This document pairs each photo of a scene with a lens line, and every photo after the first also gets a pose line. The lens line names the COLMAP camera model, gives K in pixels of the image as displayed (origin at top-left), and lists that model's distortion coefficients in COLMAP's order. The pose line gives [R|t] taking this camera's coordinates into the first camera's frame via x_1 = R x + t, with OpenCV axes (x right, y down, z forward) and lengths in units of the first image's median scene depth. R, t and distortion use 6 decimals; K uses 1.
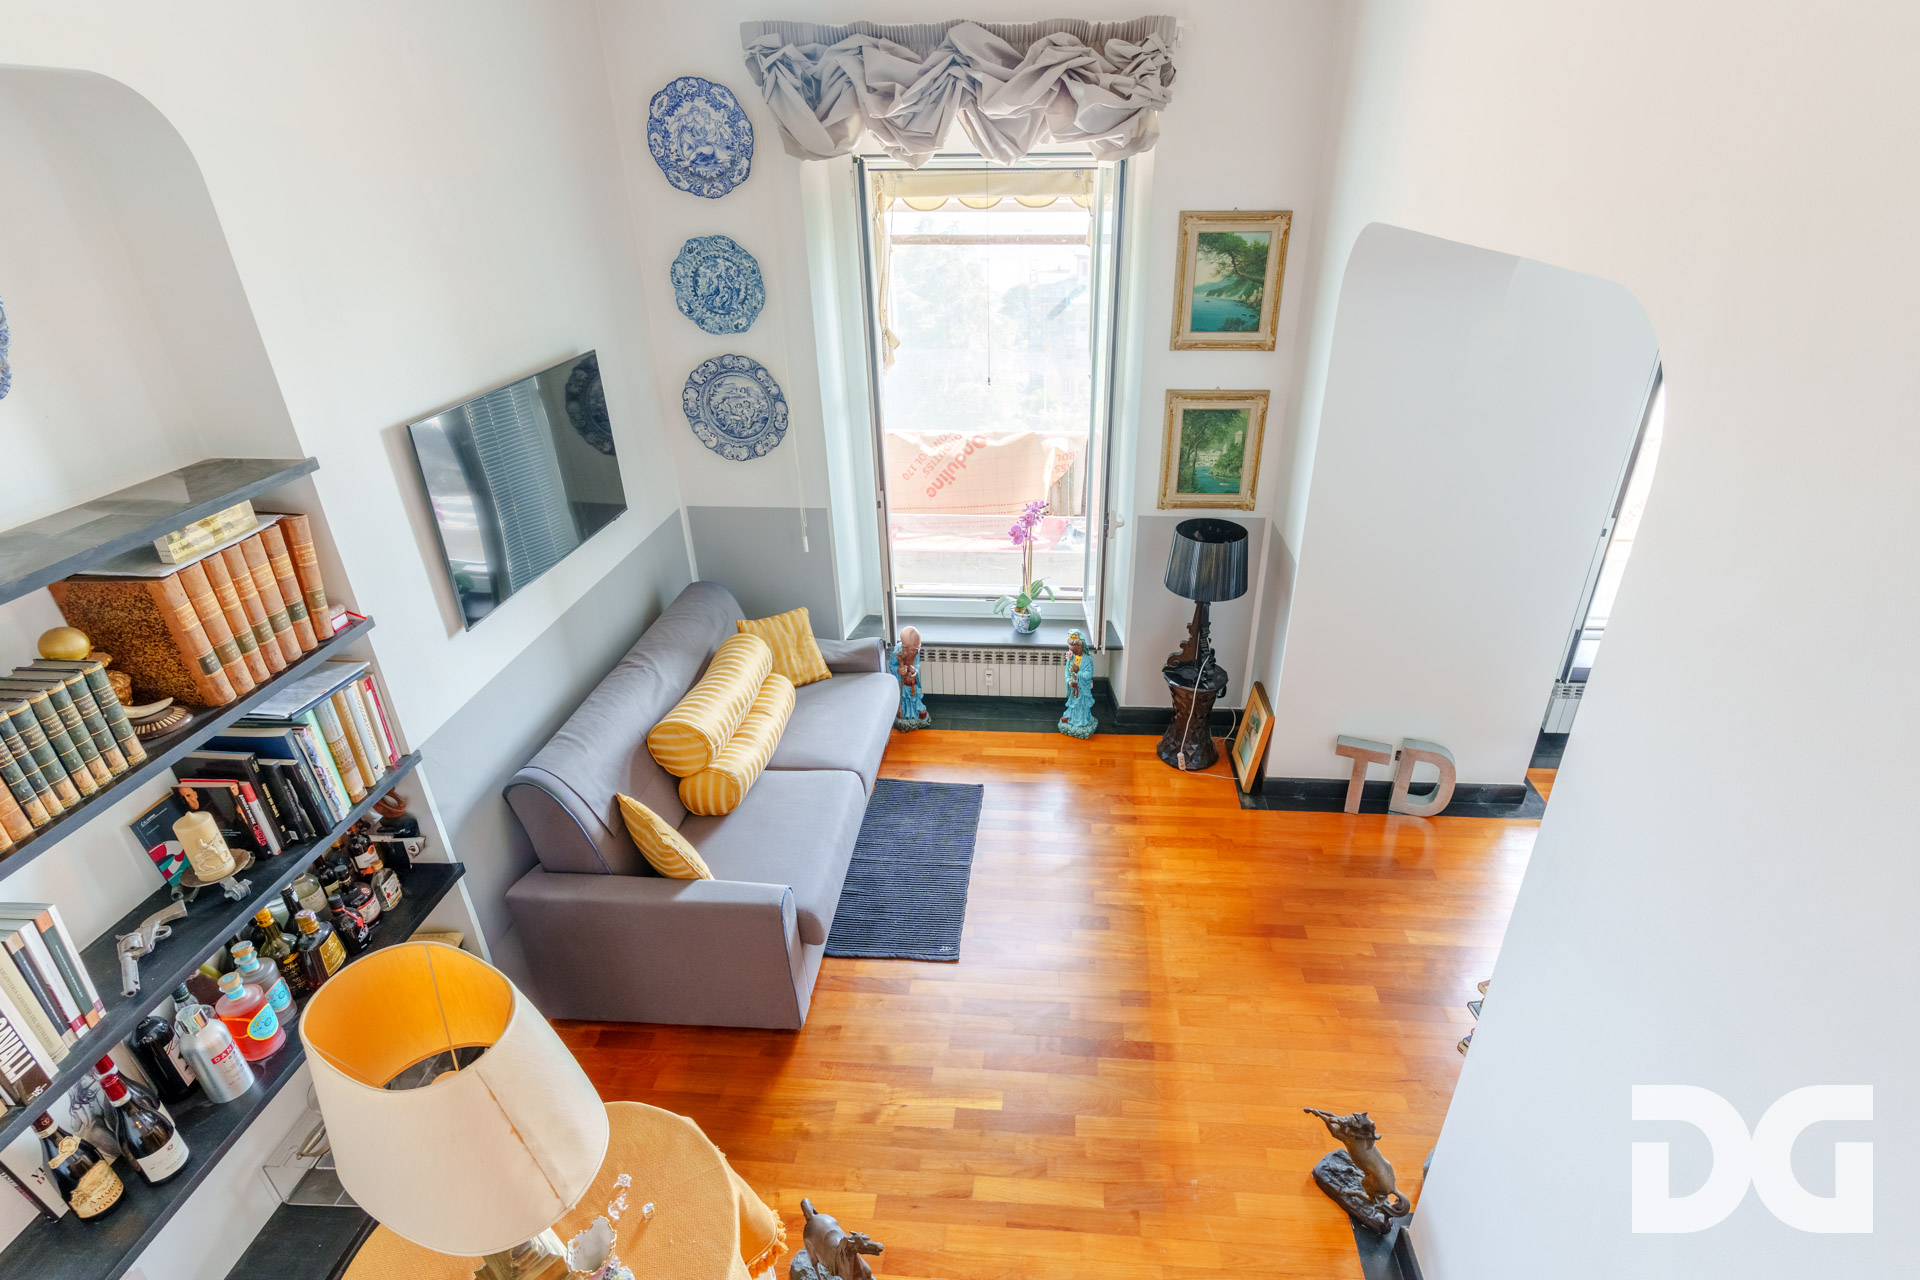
lens RADIAL K [[957.6, 0, 978.2], [0, 957.6, 656.8], [0, 0, 1]] dist [0.002387, 0.000524]
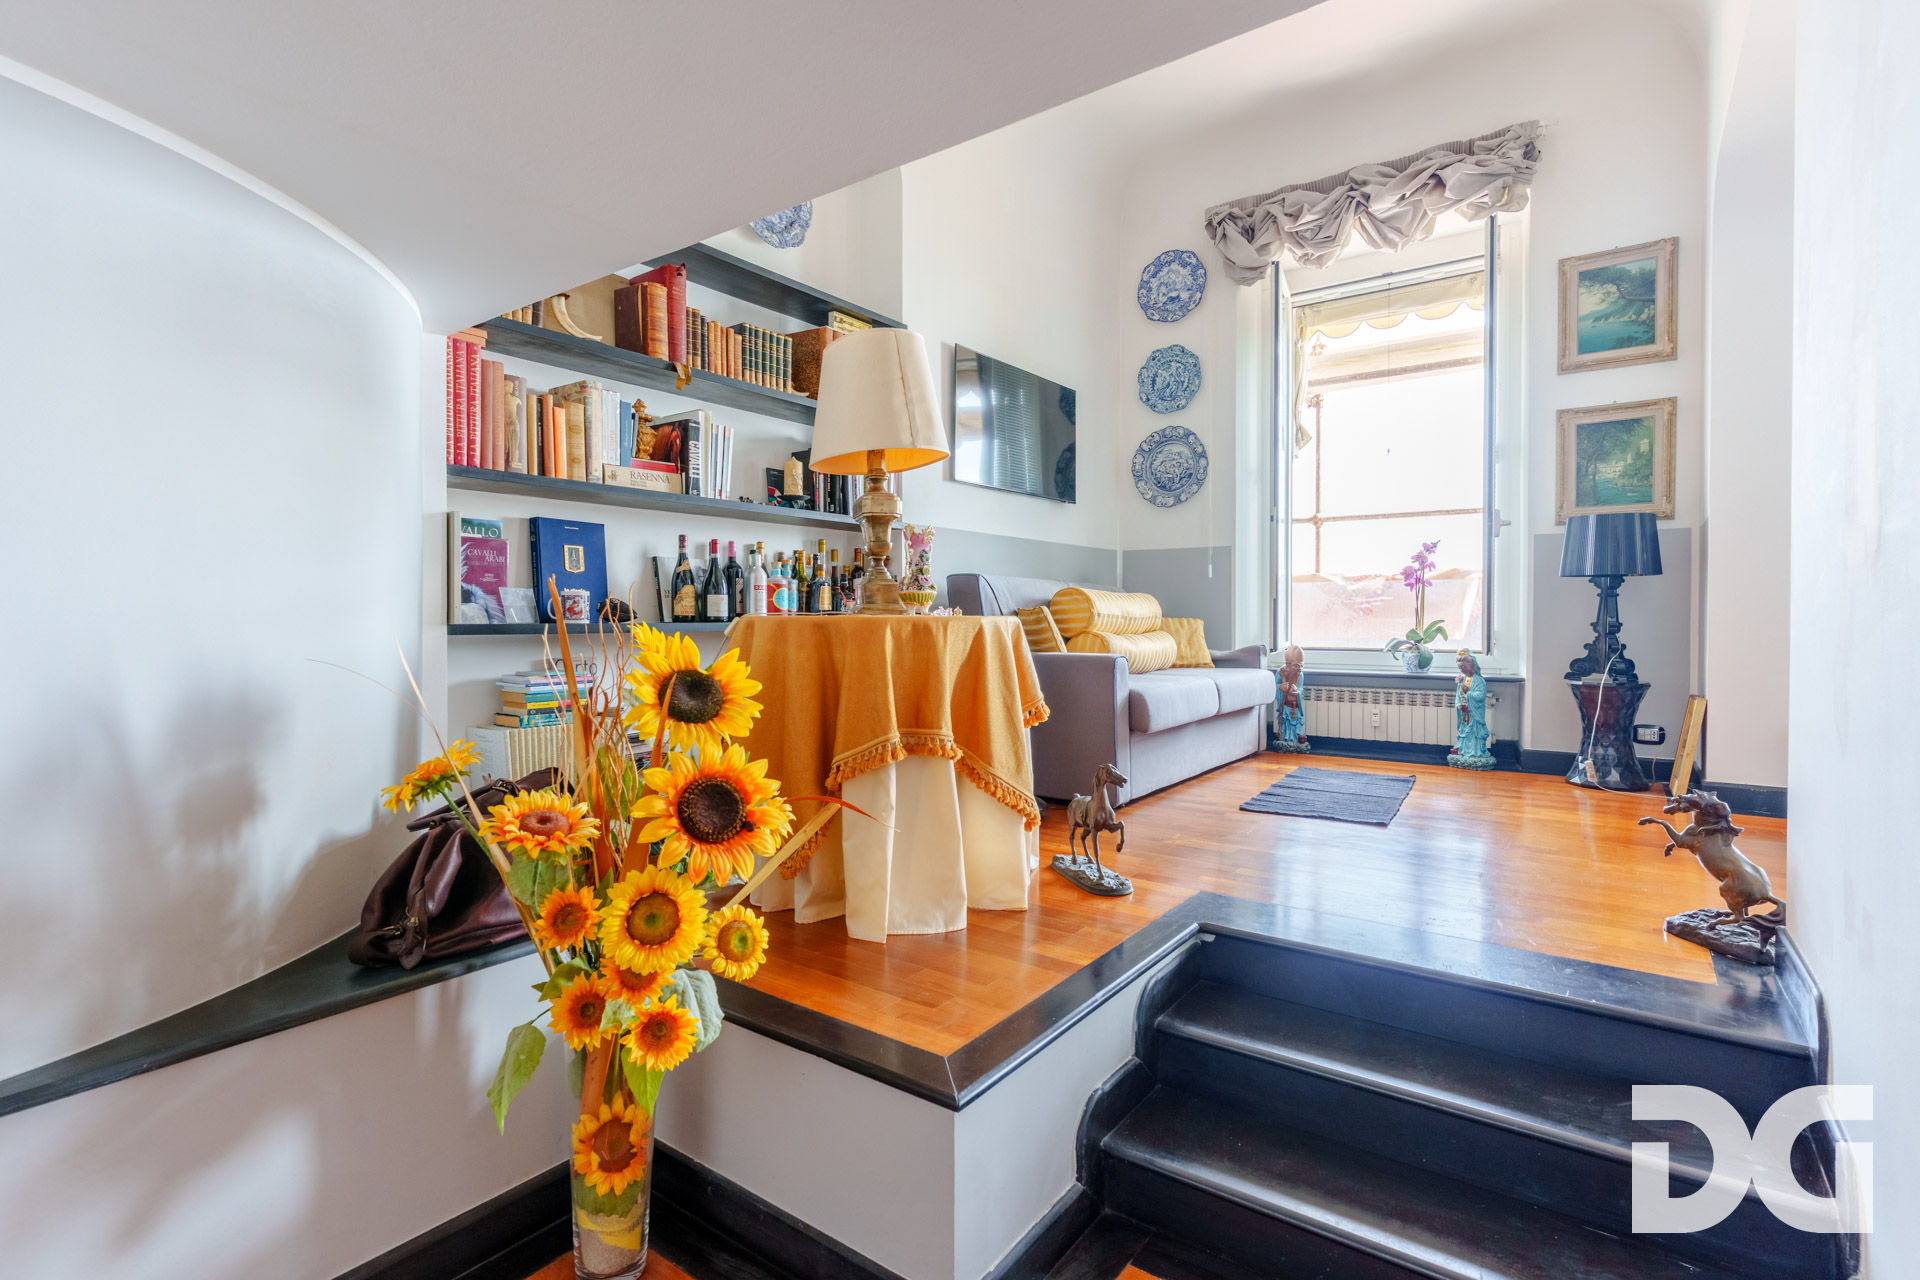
lens RADIAL K [[899.3, 0, 956.0], [0, 899.3, 644.8], [0, 0, 1]] dist [0.000620, -0.000162]
pose [[0.849243, 0.024960, -0.527413, 0.162262], [-0.262105, 0.887047, -0.380065, 0.522606], [0.458353, 0.461005, 0.759860, 0.035388]]
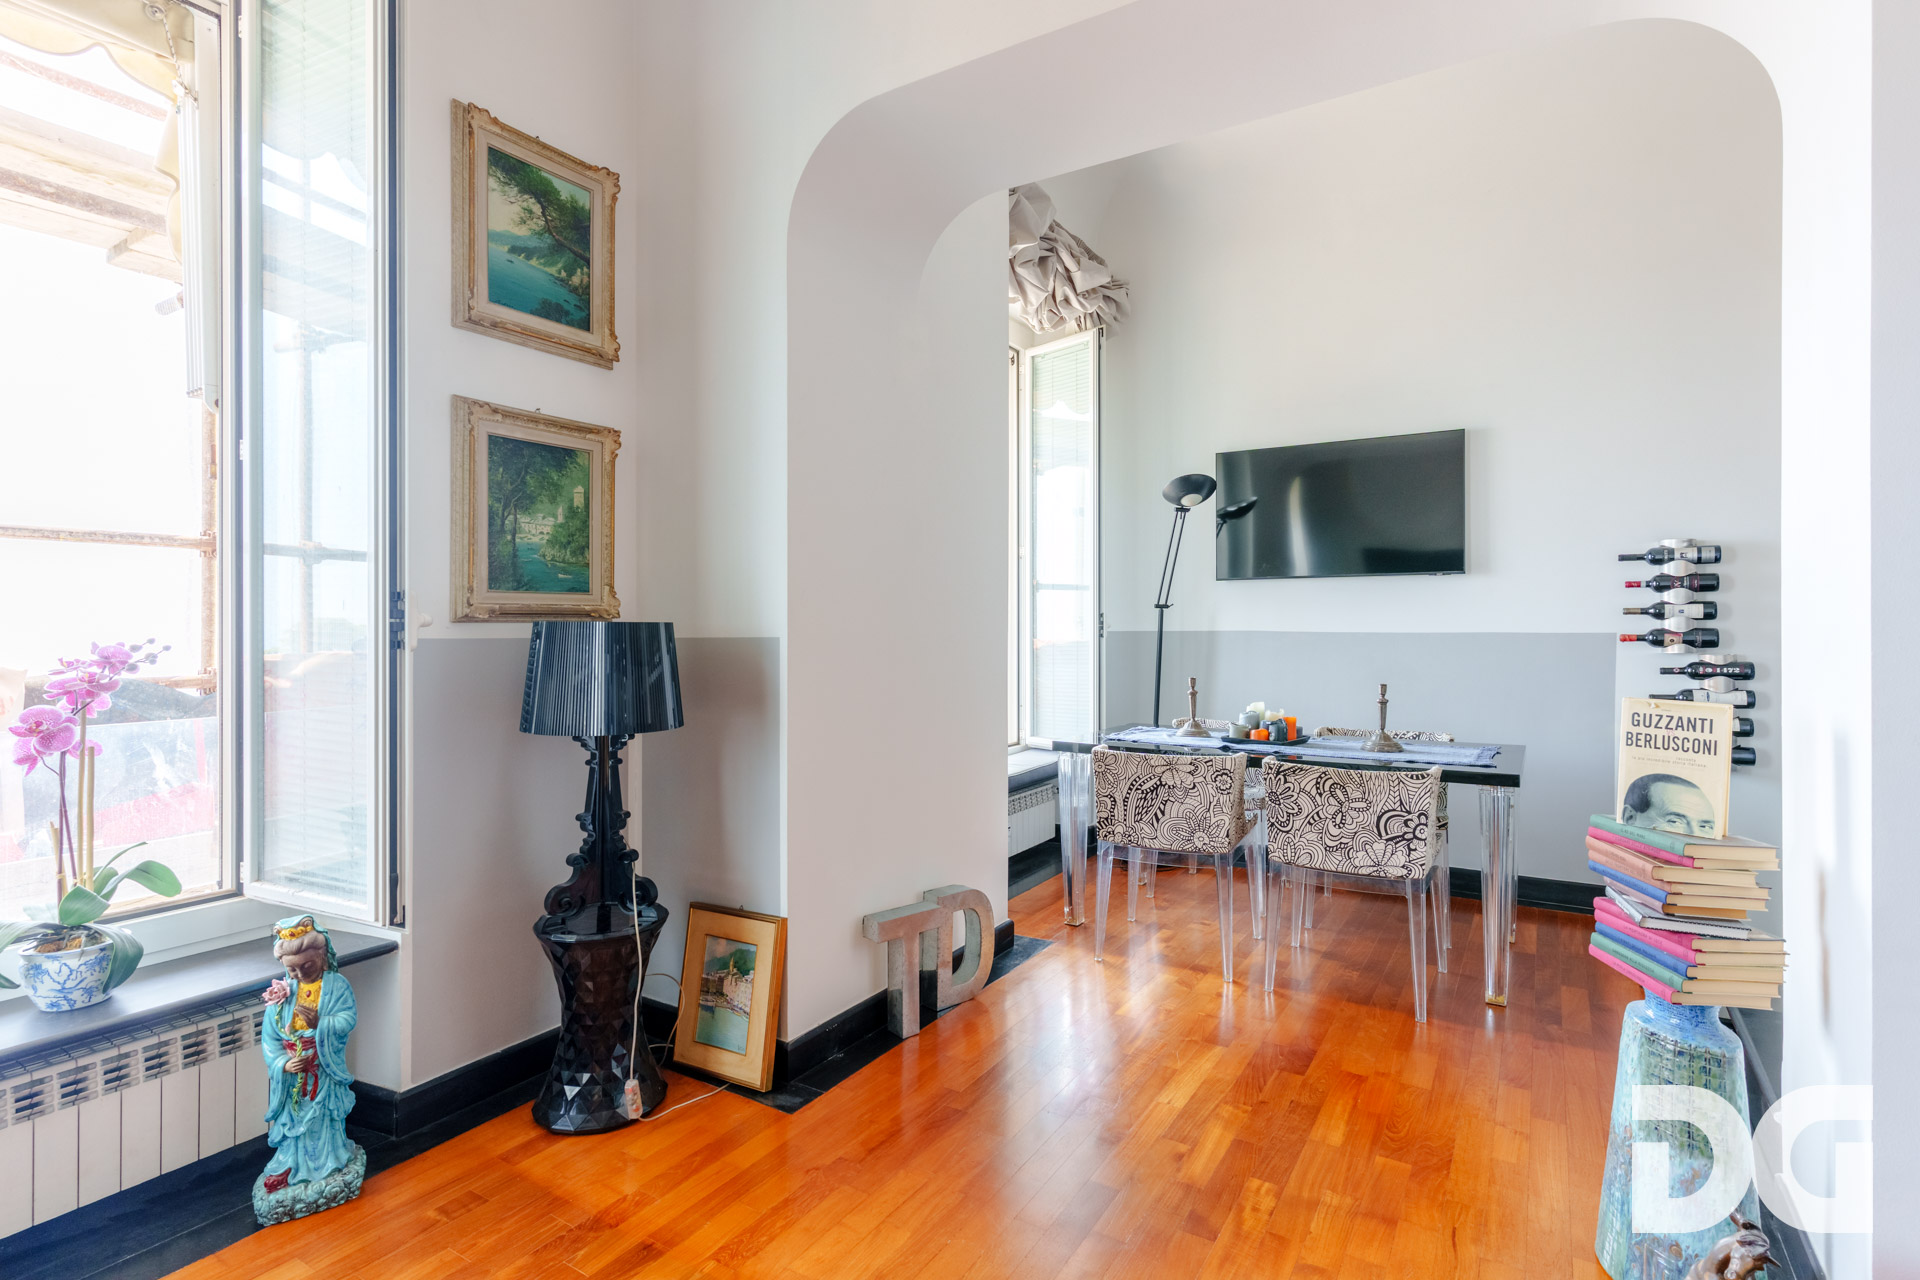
lens RADIAL K [[944.0, 0, 1001.9], [0, 944.0, 613.7], [0, 0, 1]] dist [0.010681, 0.000549]
pose [[0.438610, 0.018760, 0.898482, -0.151337], [0.418343, 0.880588, -0.222608, 0.083894], [-0.795368, 0.473512, 0.378387, 0.603022]]
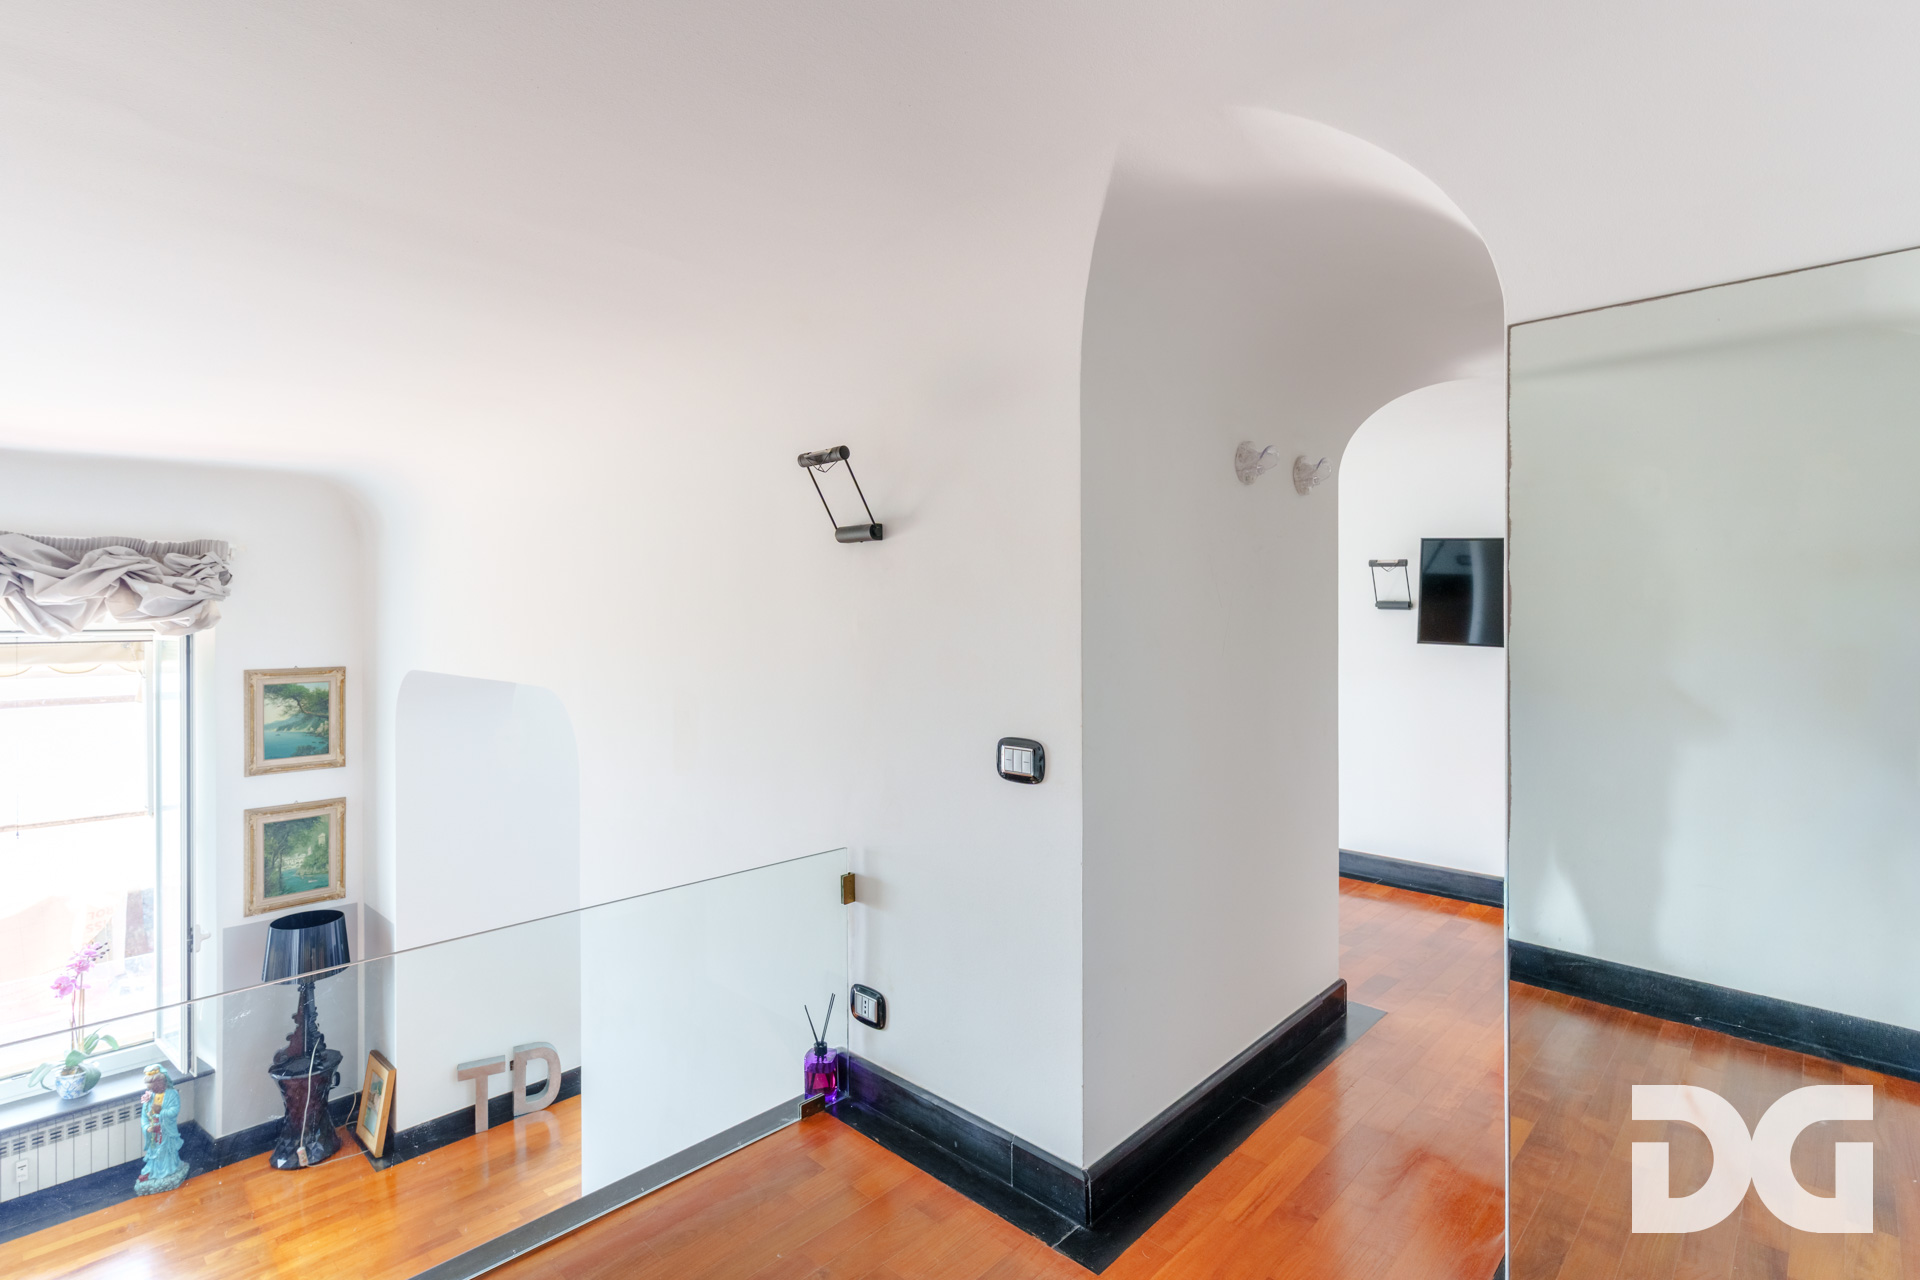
lens RADIAL K [[939.2, 0, 954.0], [0, 939.2, 604.8], [0, 0, 1]] dist [0.000715, 0.000902]
pose [[0.632203, 0.015030, 0.774657, -0.145888], [0.360008, 0.879632, -0.310872, 0.166237], [-0.686086, 0.475417, 0.550695, -0.335459]]
